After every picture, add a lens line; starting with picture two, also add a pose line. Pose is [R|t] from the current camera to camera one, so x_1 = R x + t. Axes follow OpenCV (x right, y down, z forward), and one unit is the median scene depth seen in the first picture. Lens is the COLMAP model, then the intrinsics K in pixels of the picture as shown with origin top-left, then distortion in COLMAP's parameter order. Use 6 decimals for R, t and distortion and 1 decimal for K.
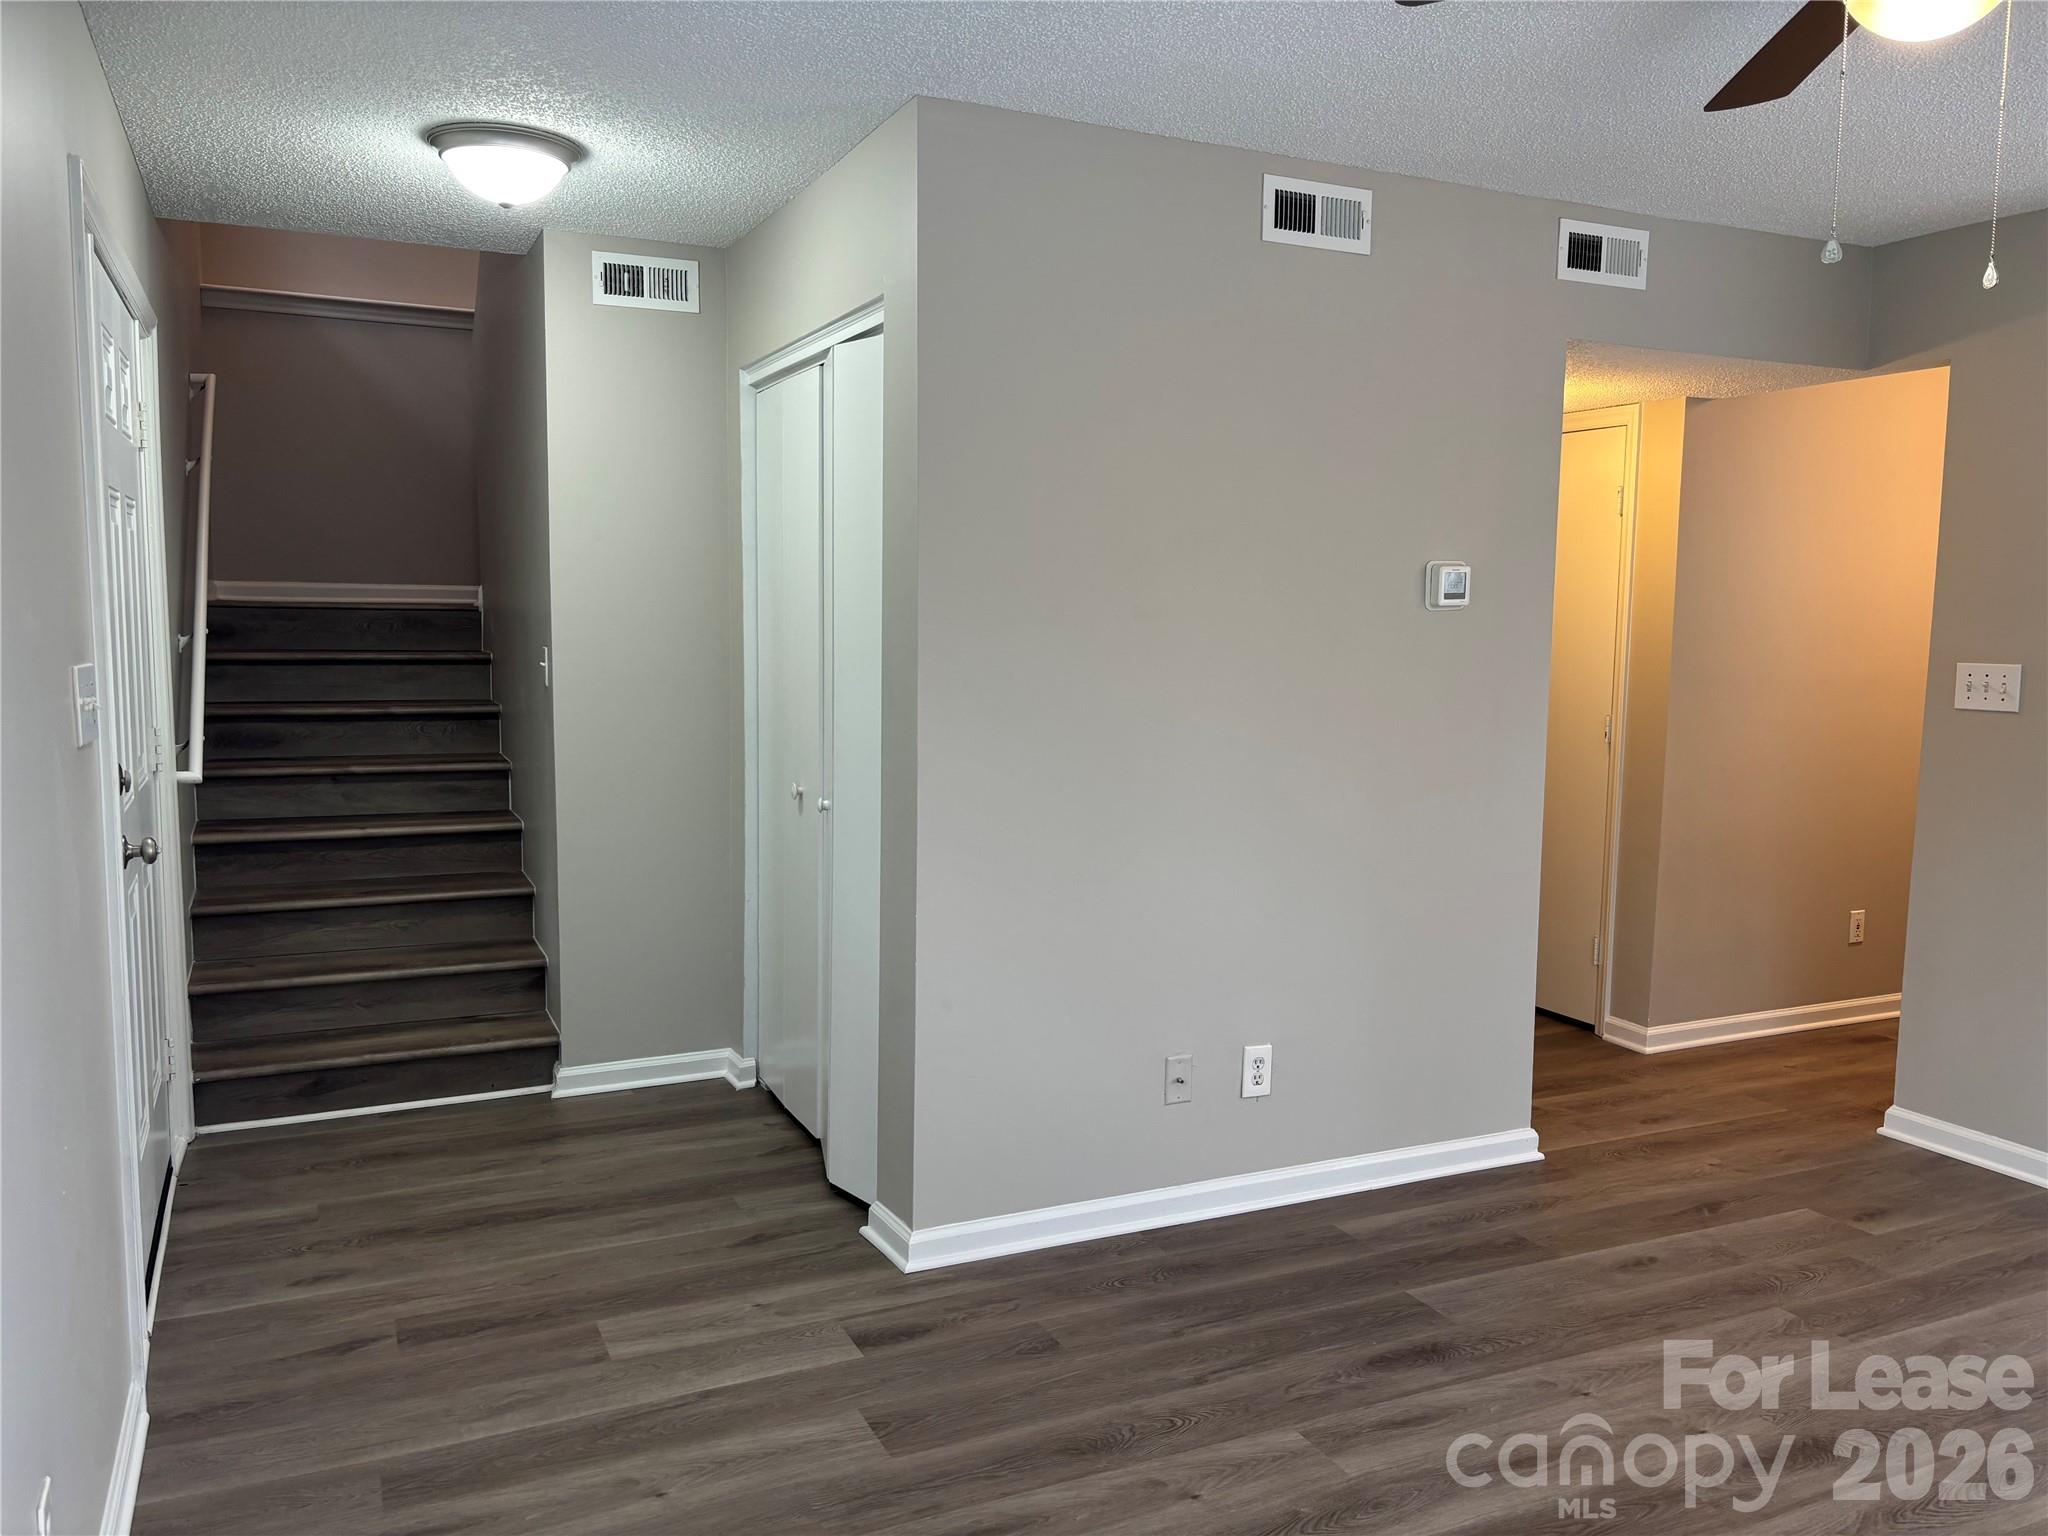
lens RADIAL K [[1554.4, 0, 1025.8], [0, 1554.4, 762.1], [0, 0, 1]] dist [0.033433, -0.031156]
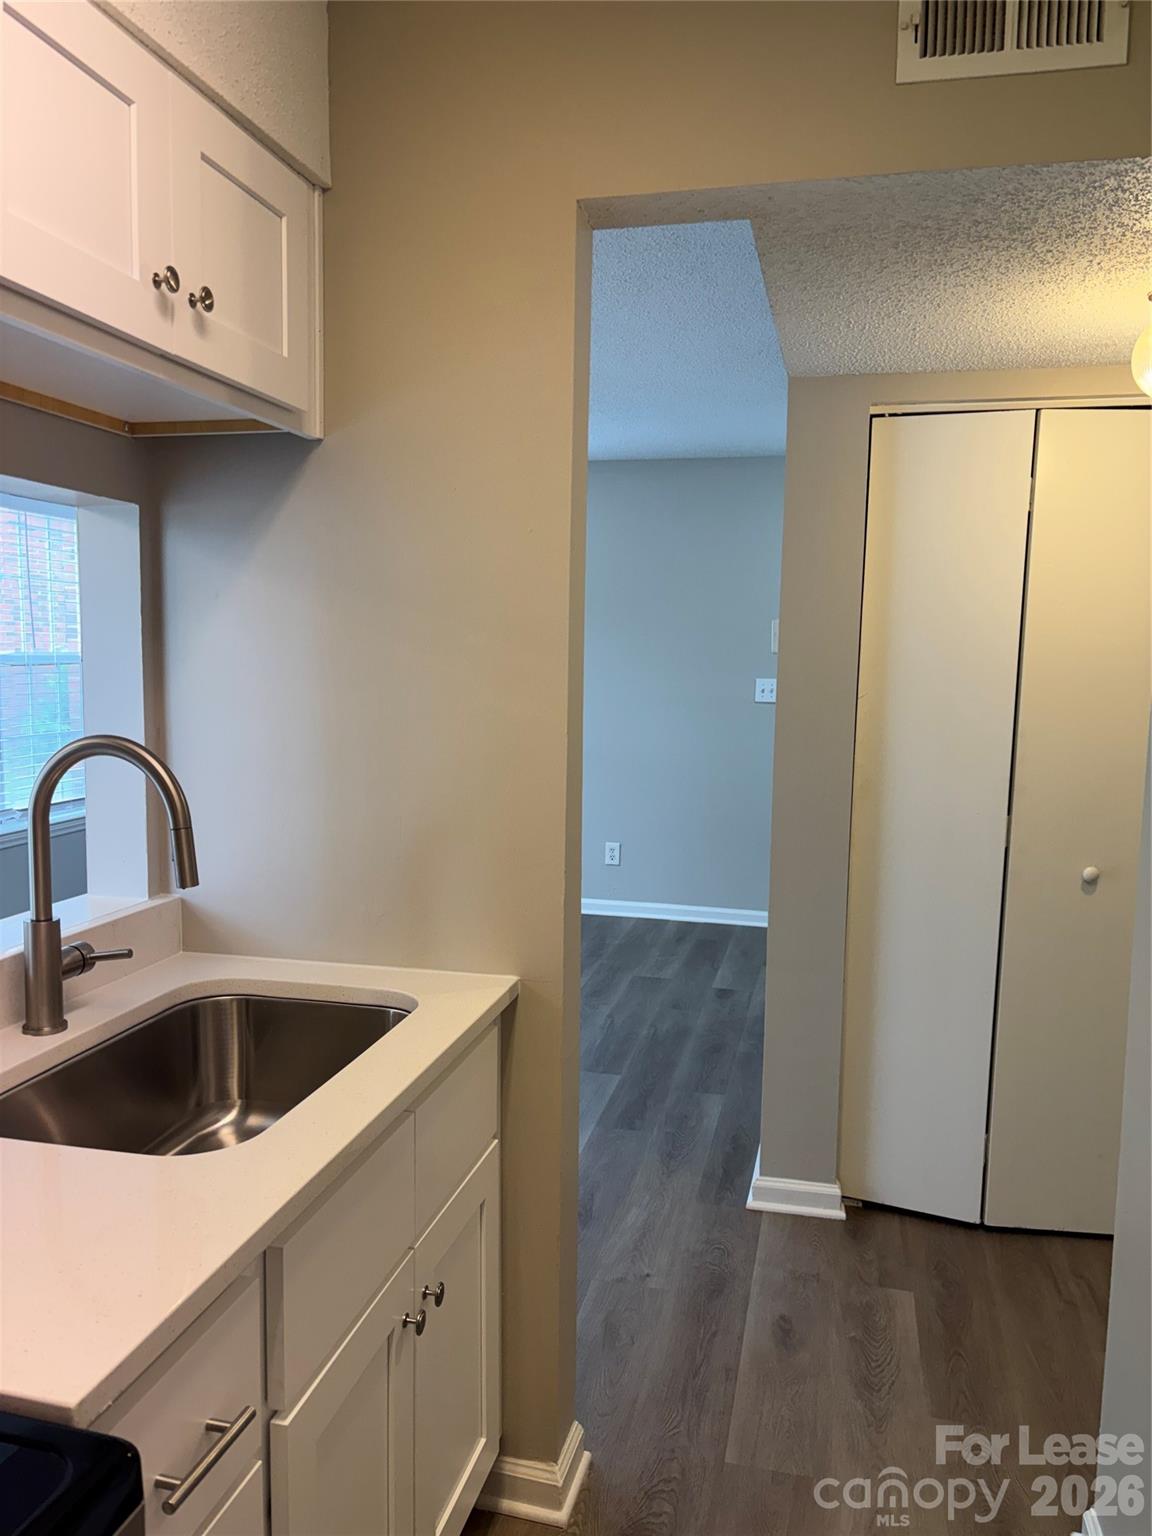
lens RADIAL K [[1165.8, 0, 569.8], [0, 1165.8, 772.2], [0, 0, 1]] dist [0.033433, -0.031156]
pose [[-0.620682, 0.057187, -0.781974, 1.116520], [-0.106597, 0.981922, 0.156420, -0.142142], [0.776782, 0.180443, -0.603365, 1.512518]]
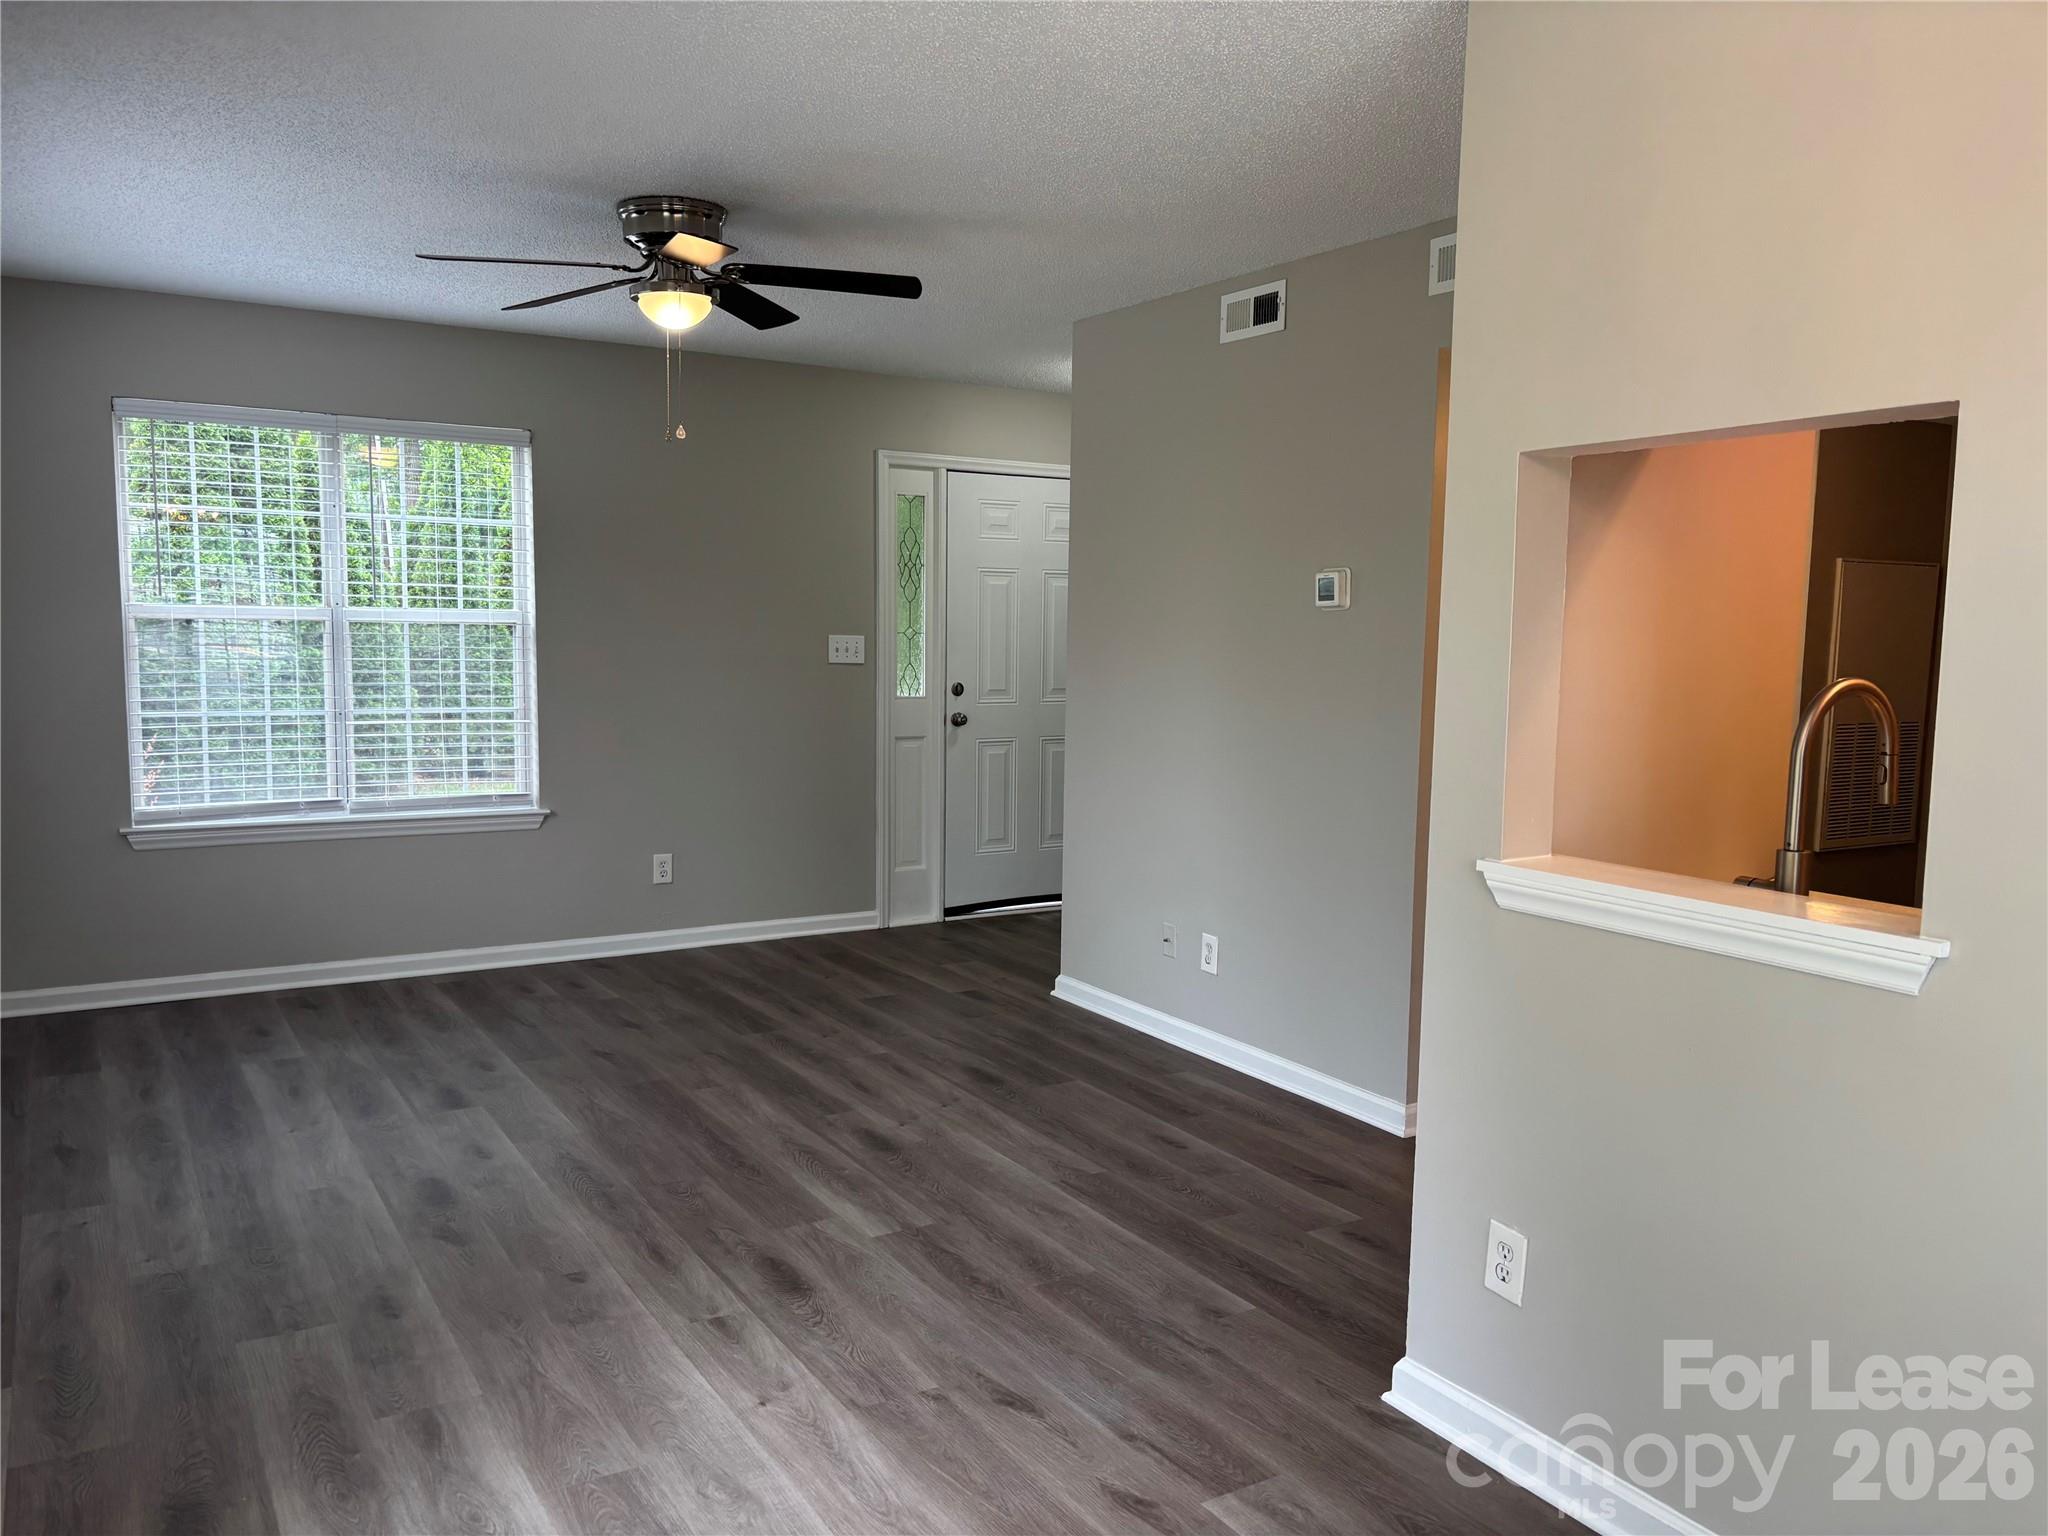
lens RADIAL K [[1554.4, 0, 1028.9], [0, 1554.4, 776.4], [0, 0, 1]] dist [0.033433, -0.031156]
pose [[0.114745, 0.093548, -0.988980, 1.517064], [-0.111542, 0.990474, 0.080748, -0.047461], [0.987113, 0.101048, 0.124086, 0.692390]]
